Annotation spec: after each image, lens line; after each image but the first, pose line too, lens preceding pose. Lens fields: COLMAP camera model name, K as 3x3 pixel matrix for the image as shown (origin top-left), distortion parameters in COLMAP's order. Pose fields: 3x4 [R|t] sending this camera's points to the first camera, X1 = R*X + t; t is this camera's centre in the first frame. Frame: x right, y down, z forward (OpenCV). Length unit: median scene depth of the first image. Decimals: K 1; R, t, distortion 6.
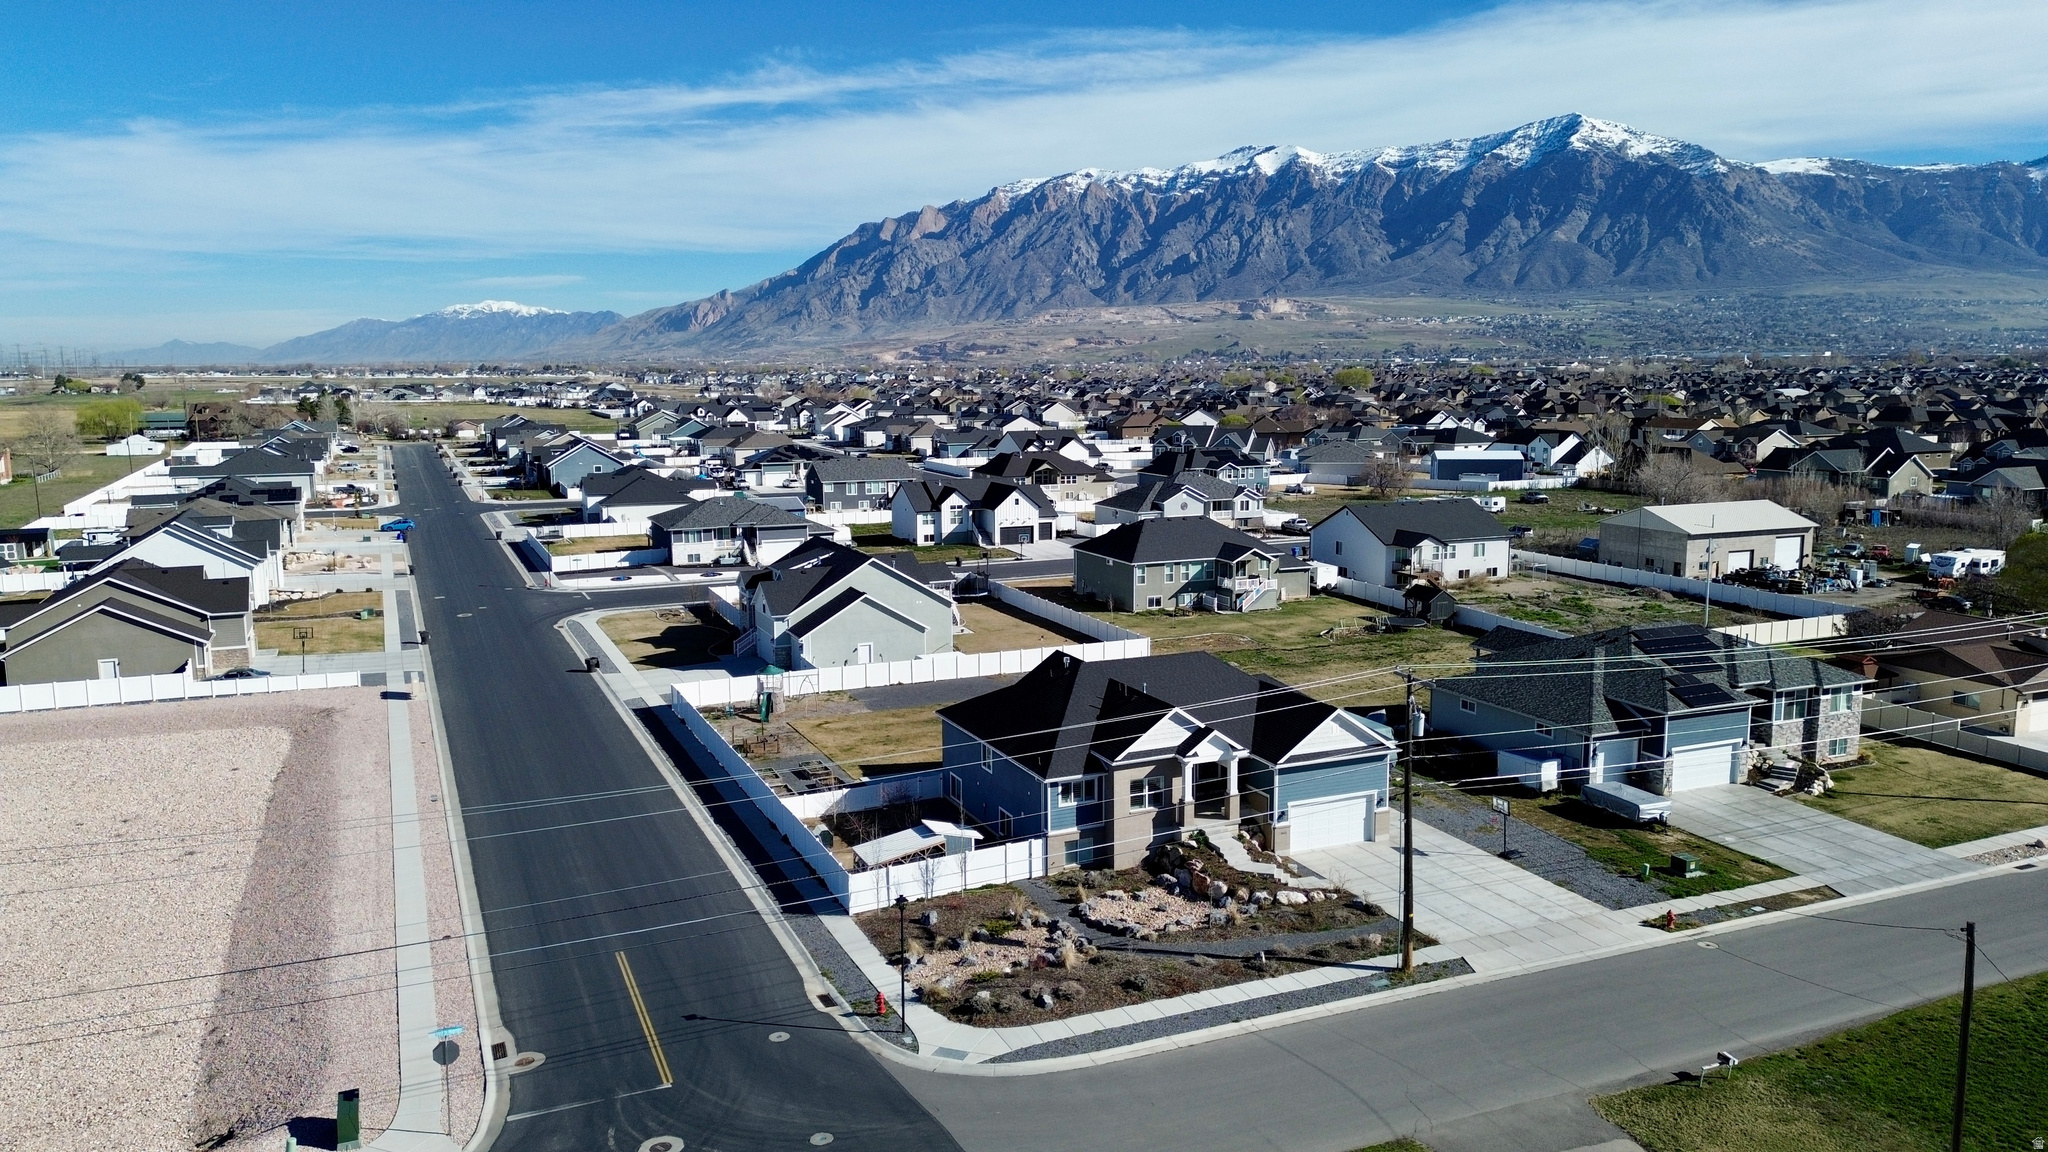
lens RADIAL K [[1434.3, 0, 1025.8], [0, 1434.3, 564.2], [0, 0, 1]] dist [0.087996, -0.090771]
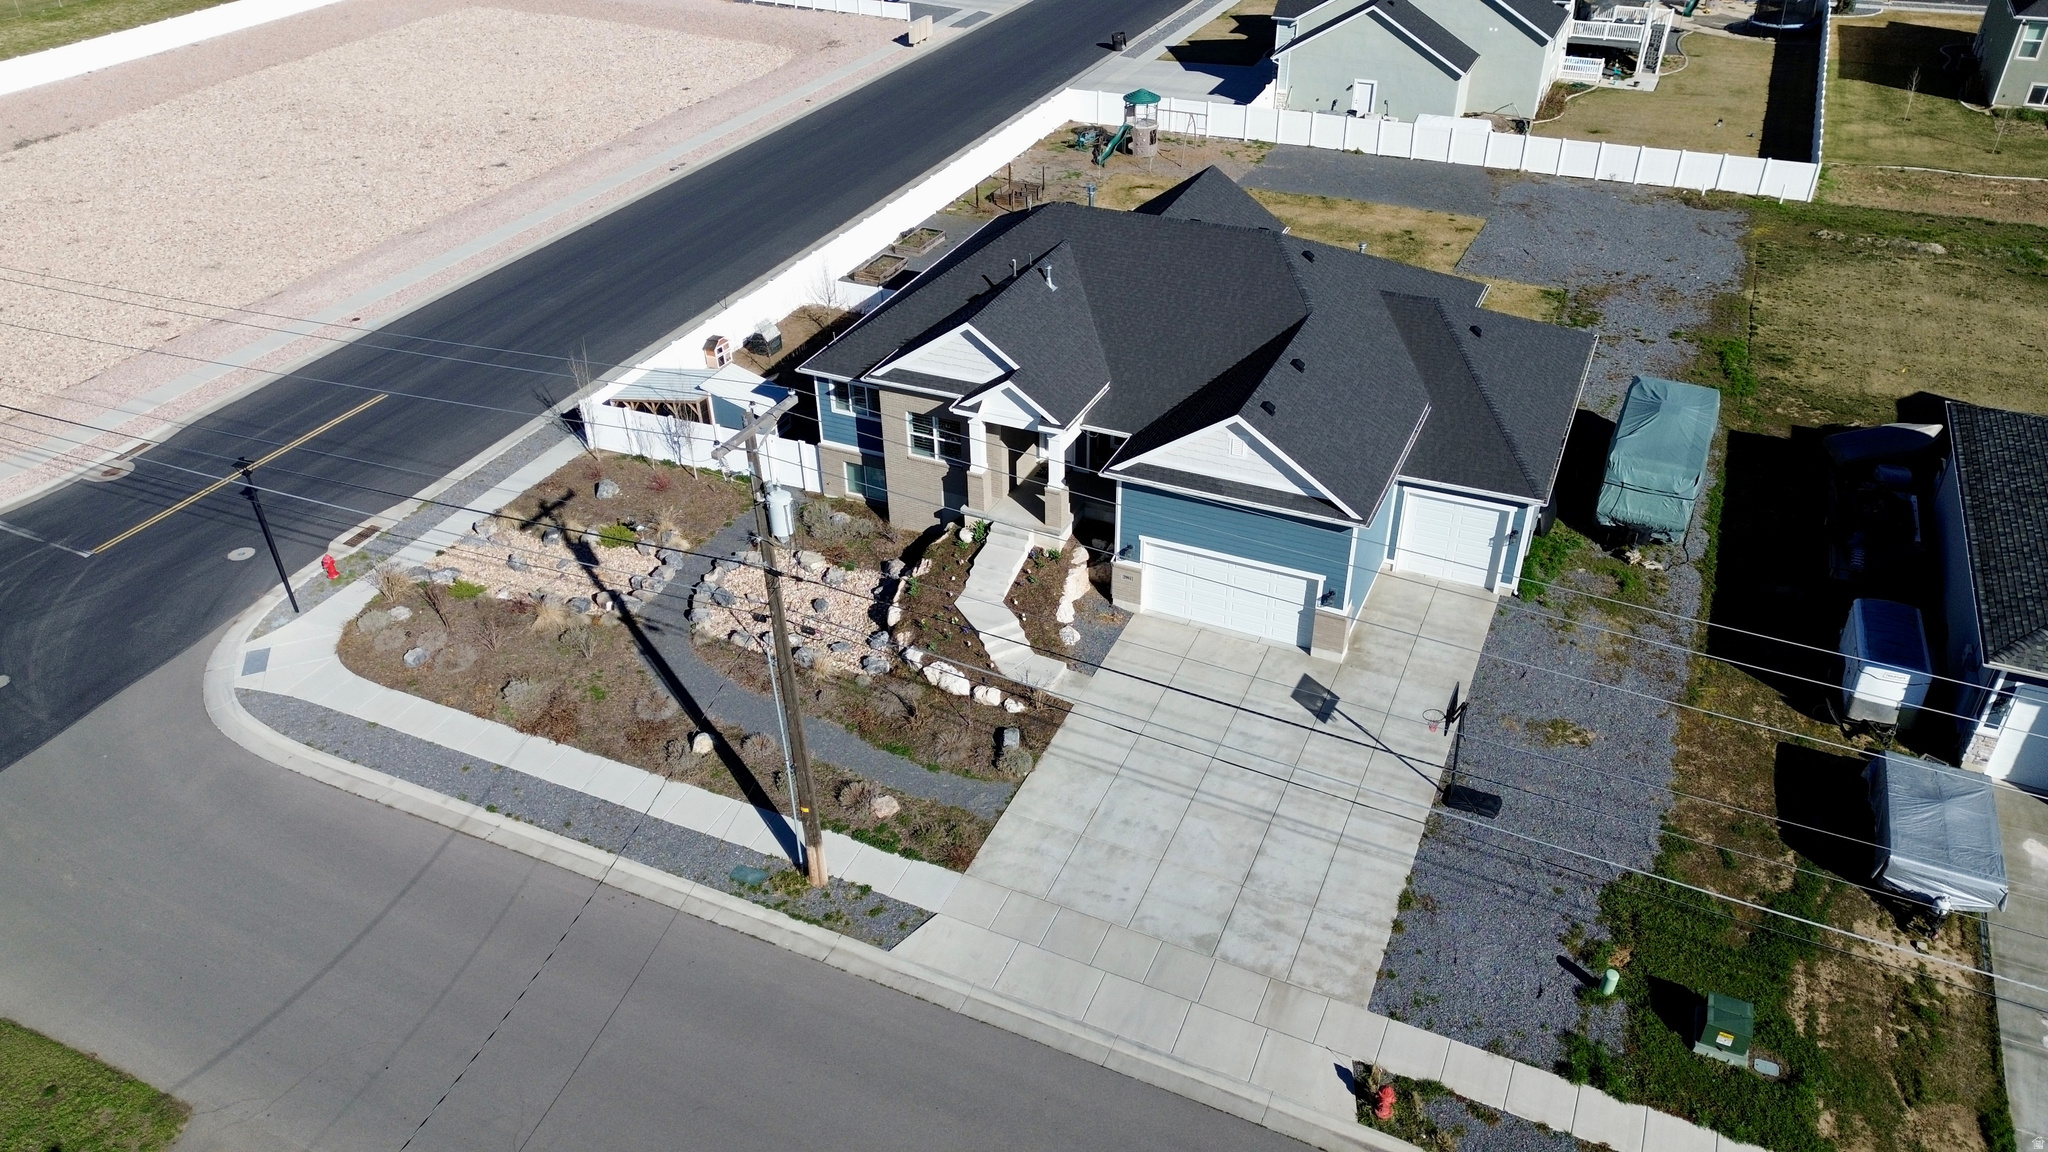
lens RADIAL K [[1434.3, 0, 1026.0], [0, 1434.3, 570.9], [0, 0, 1]] dist [0.087996, -0.090771]
pose [[0.663518, 0.409999, -0.625815, 0.522270], [-0.093201, 0.875253, 0.474601, -0.092208], [0.742332, -0.256580, 0.618958, 0.610742]]
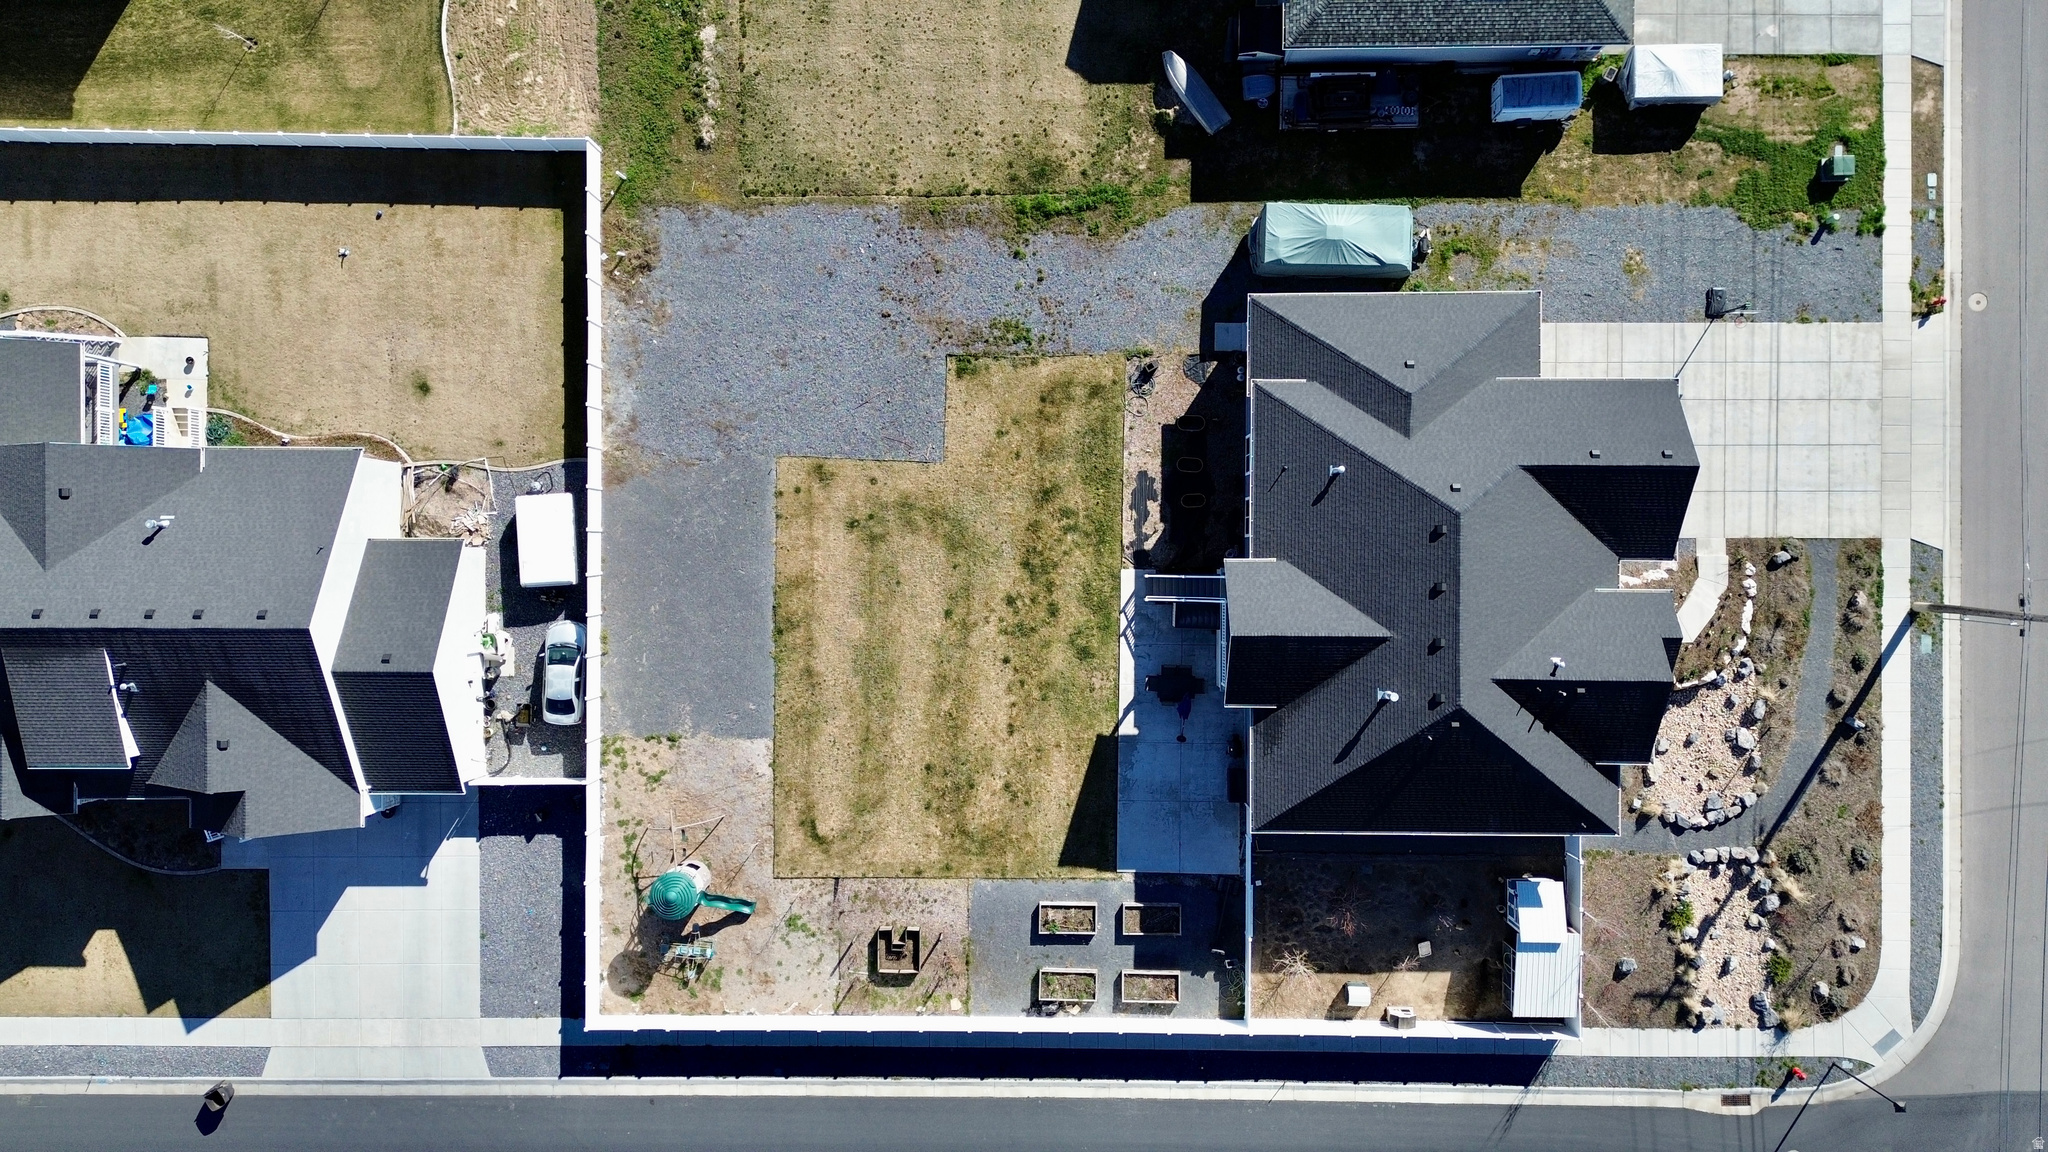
lens RADIAL K [[1434.3, 0, 1022.7], [0, 1434.3, 571.8], [0, 0, 1]] dist [0.087996, -0.090771]
pose [[0.407736, -0.913084, -0.005299, 0.015387], [0.138825, 0.056254, 0.988718, -0.751444], [-0.902485, -0.403872, 0.149696, 1.206676]]
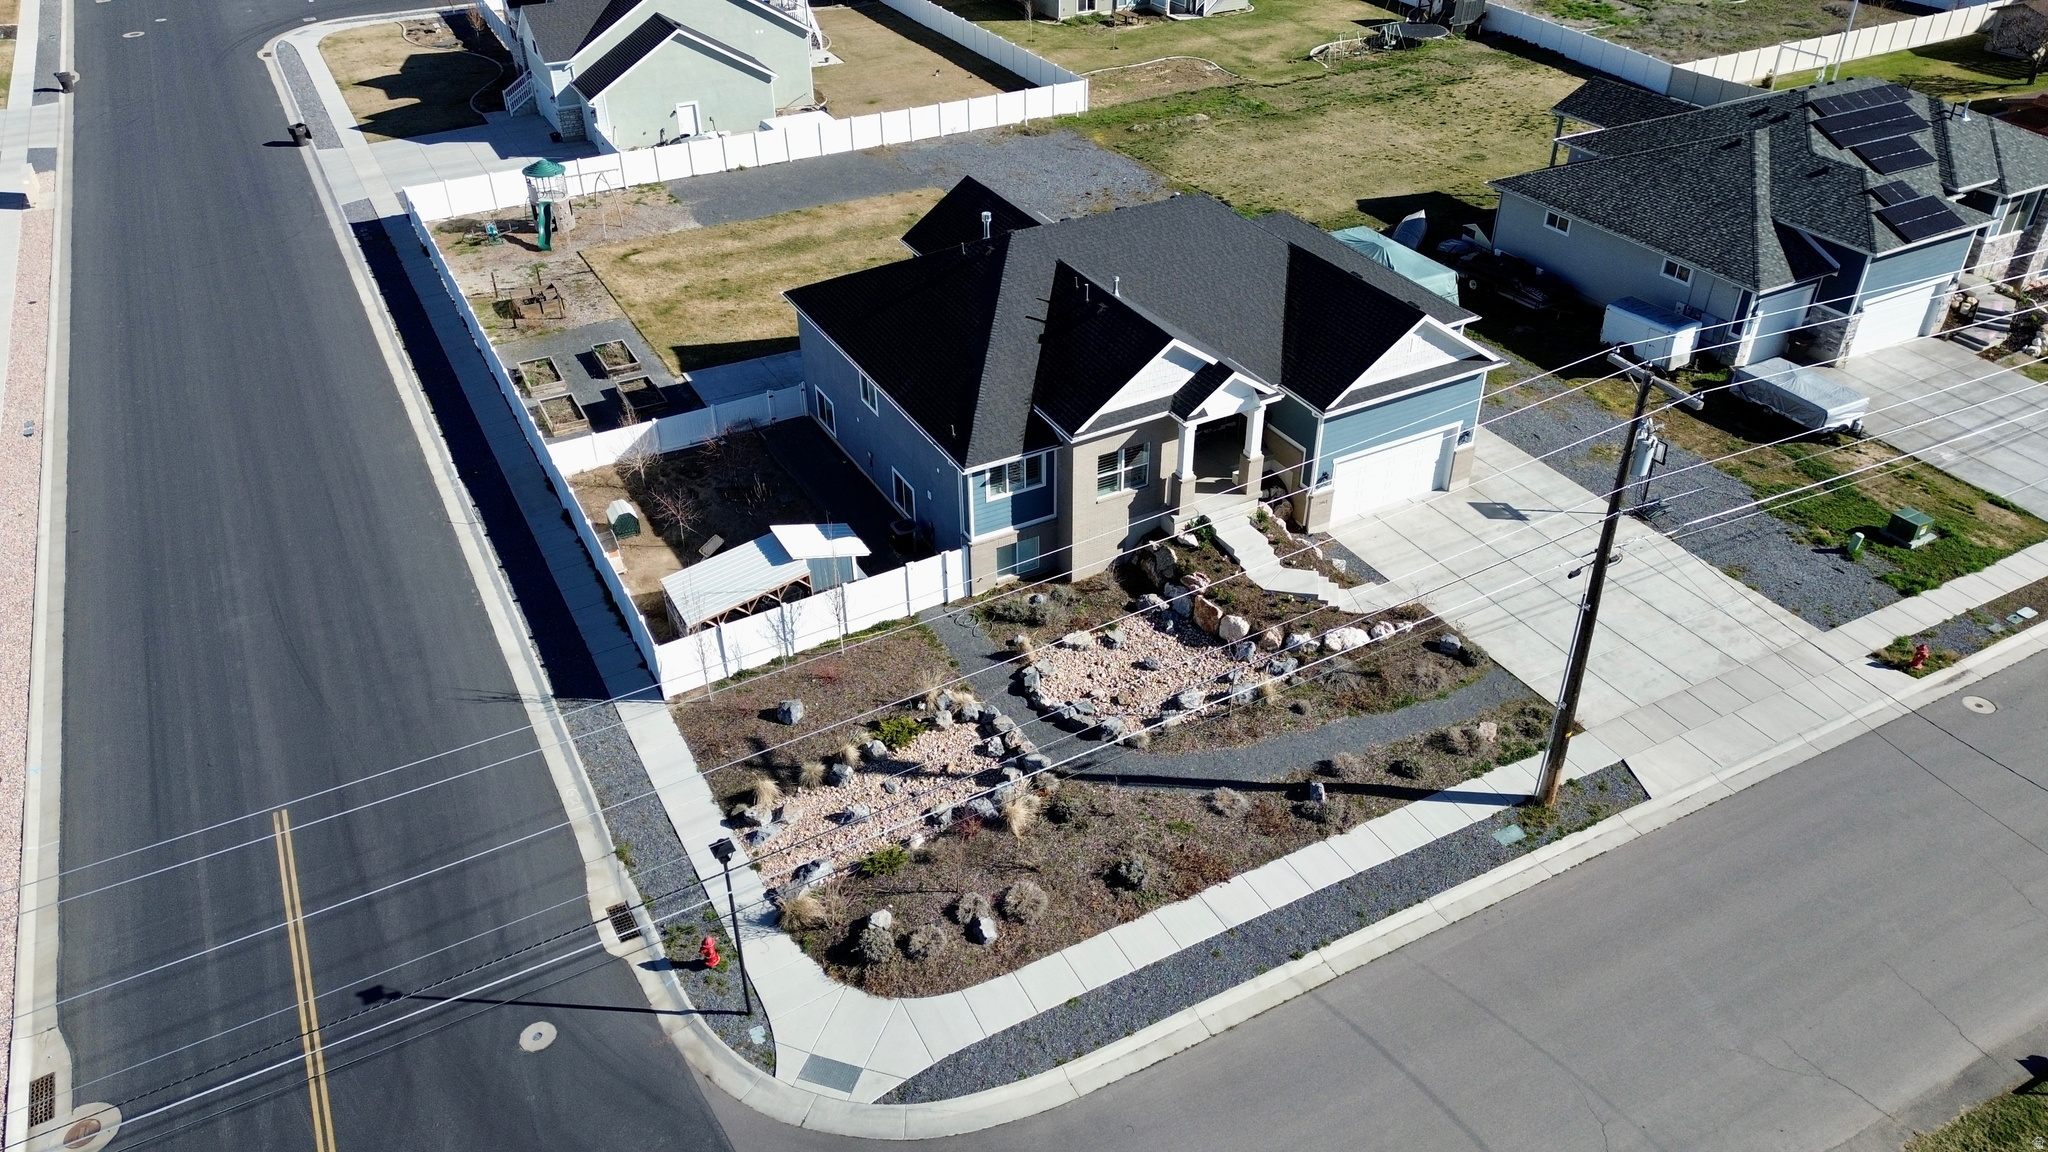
lens RADIAL K [[1434.3, 0, 1024.5], [0, 1434.3, 570.6], [0, 0, 1]] dist [0.087996, -0.090771]
pose [[0.997233, -0.044033, 0.059900, 0.000721], [0.013464, 0.899372, 0.436976, -0.077296], [-0.073114, -0.434960, 0.897476, 0.405593]]
